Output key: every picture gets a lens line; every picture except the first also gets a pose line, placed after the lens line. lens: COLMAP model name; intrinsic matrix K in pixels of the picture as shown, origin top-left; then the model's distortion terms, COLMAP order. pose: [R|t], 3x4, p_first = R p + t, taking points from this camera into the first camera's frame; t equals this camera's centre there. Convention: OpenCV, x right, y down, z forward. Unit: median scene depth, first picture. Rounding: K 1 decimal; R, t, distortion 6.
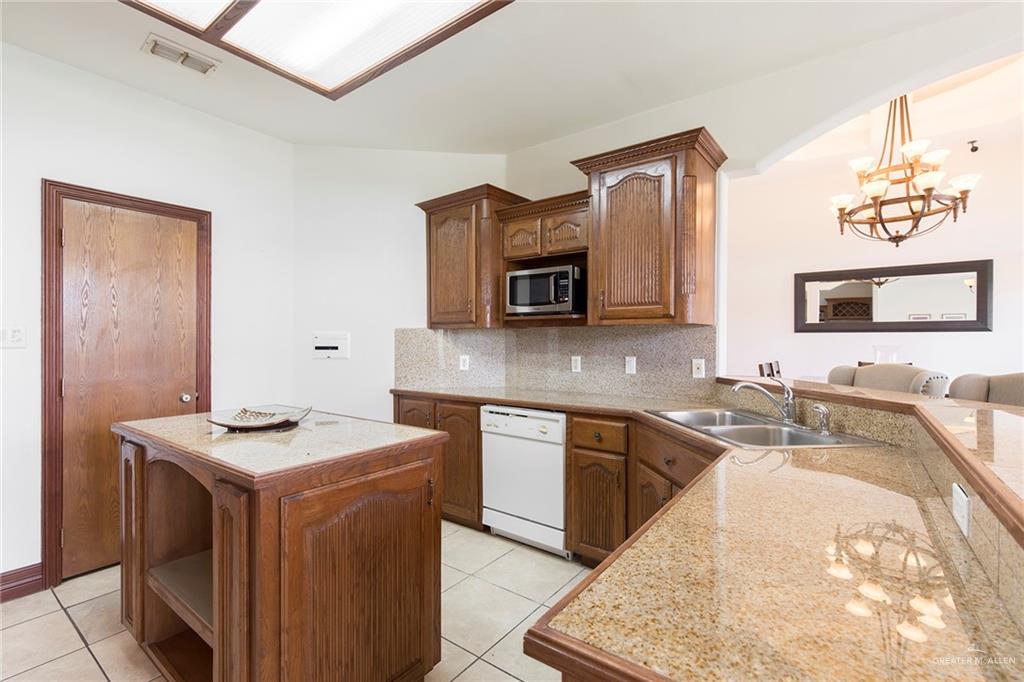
lens RADIAL K [[462.2, 0, 512.4], [0, 462.2, 339.0], [0, 0, 1]] dist [0.000587, -0.000180]
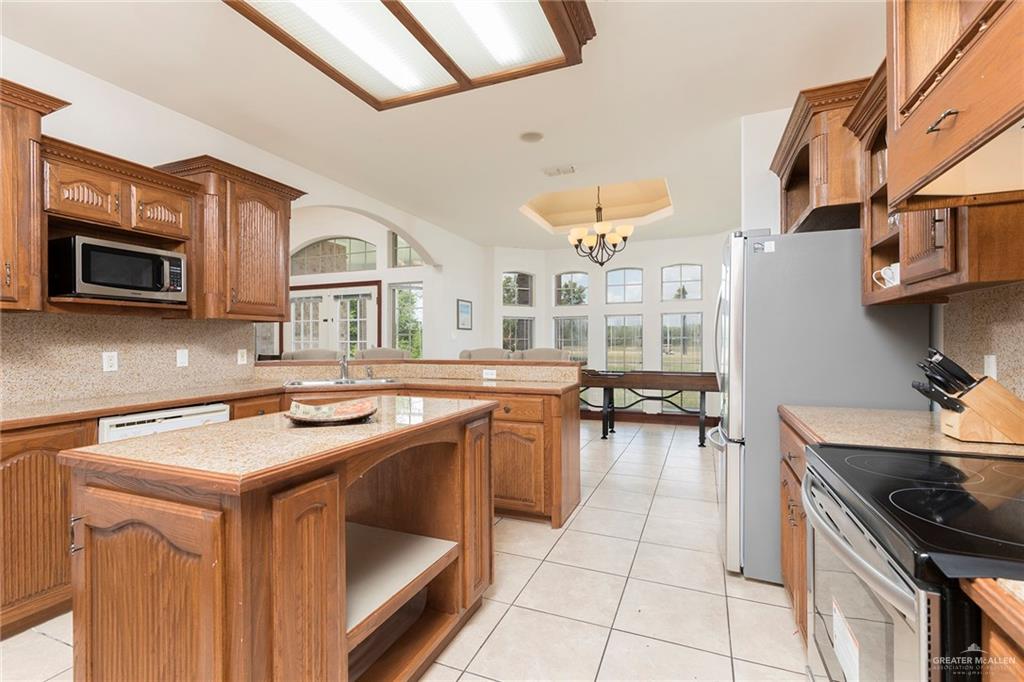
lens RADIAL K [[462.2, 0, 517.7], [0, 462.2, 341.3], [0, 0, 1]] dist [0.000587, -0.000180]
pose [[-0.260296, -0.002479, 0.965526, -0.964914], [0.003203, 0.999989, 0.003431, 0.020044], [-0.965524, 0.003985, -0.260285, 0.579005]]
